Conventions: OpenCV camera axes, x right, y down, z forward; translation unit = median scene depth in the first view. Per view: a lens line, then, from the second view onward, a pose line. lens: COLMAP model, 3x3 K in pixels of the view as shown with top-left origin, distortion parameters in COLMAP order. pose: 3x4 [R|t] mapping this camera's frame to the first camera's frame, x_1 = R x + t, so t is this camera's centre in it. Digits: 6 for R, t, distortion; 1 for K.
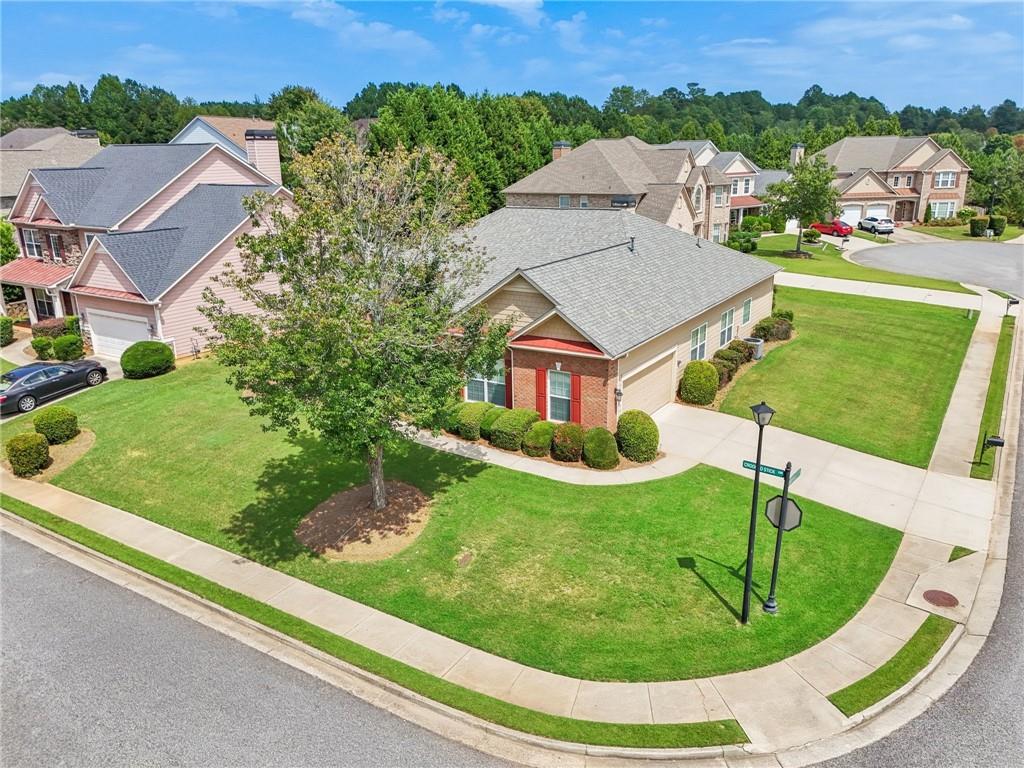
lens RADIAL K [[769.4, 0, 503.0], [0, 769.4, 389.6], [0, 0, 1]] dist [0.076020, -0.084177]
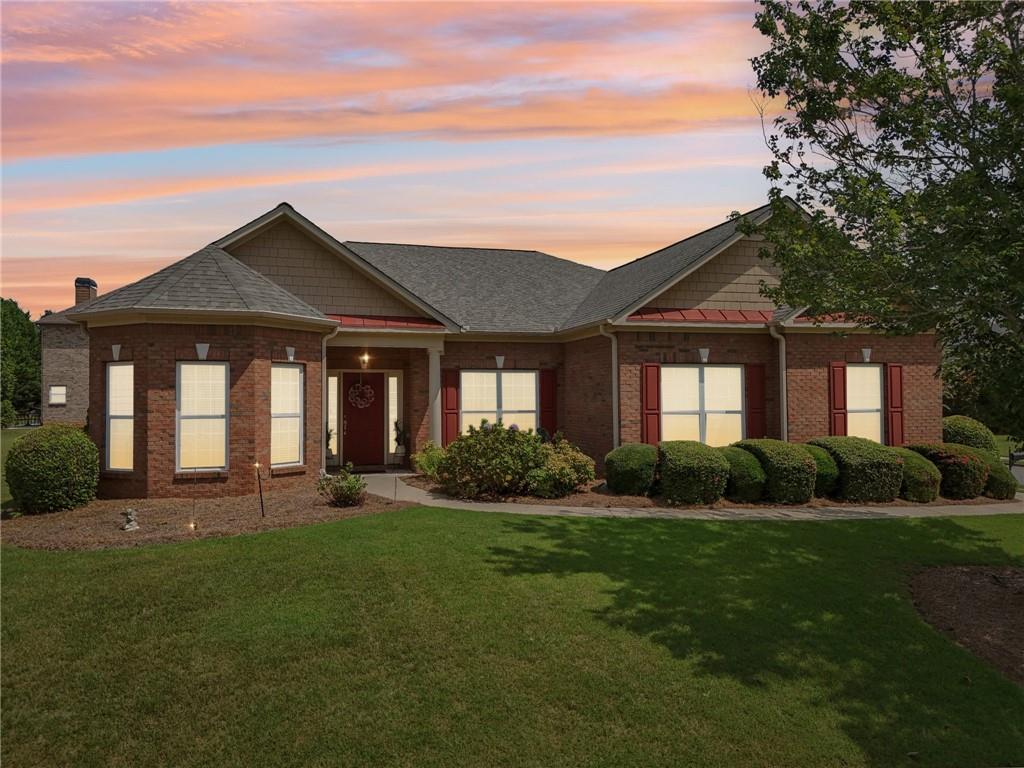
lens RADIAL K [[769.4, 0, 510.7], [0, 769.4, 389.2], [0, 0, 1]] dist [0.076020, -0.084177]
pose [[0.664908, 0.026340, 0.746461, -0.575759], [0.209970, 0.952486, -0.220641, 0.071725], [-0.716805, 0.303440, 0.627785, 0.849784]]
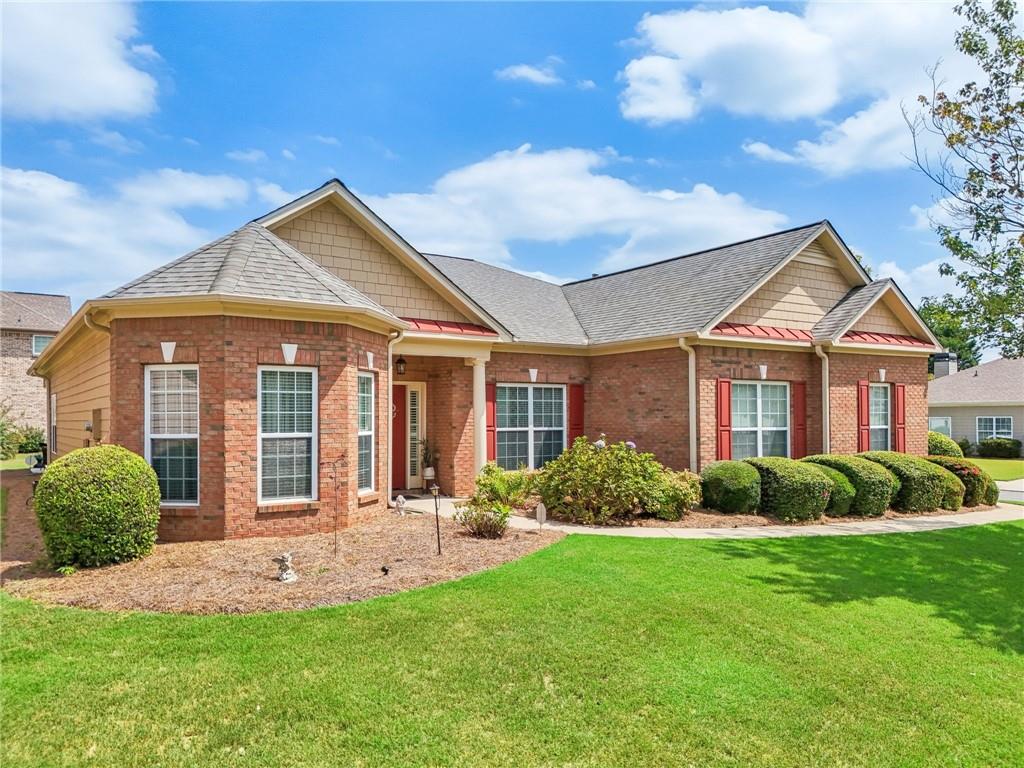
lens RADIAL K [[769.4, 0, 503.3], [0, 769.4, 414.8], [0, 0, 1]] dist [0.076020, -0.084177]
pose [[0.398053, 0.023568, 0.917060, -0.662343], [0.263612, 0.954568, -0.138954, 0.008215], [-0.878671, 0.297059, 0.373755, 1.072660]]
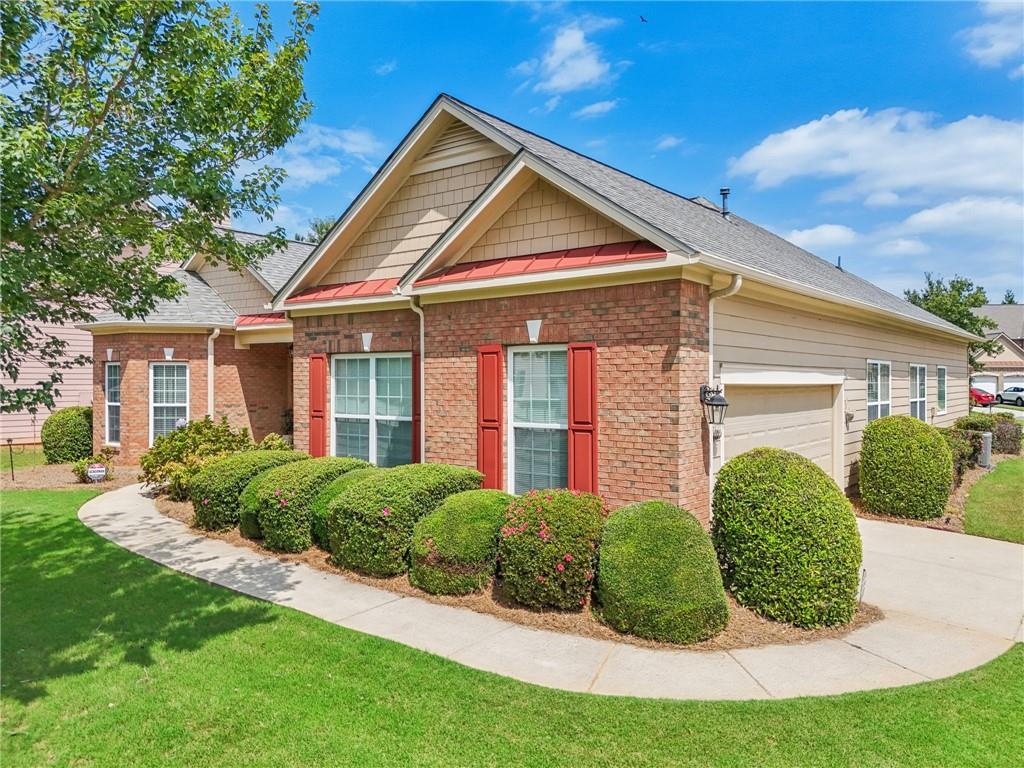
lens RADIAL K [[769.4, 0, 517.8], [0, 769.4, 378.6], [0, 0, 1]] dist [0.076020, -0.084177]
pose [[0.996776, 0.021288, -0.077357, 0.094241], [-0.043161, 0.955038, -0.293324, 0.095174], [0.067635, 0.295717, 0.952878, 0.692631]]
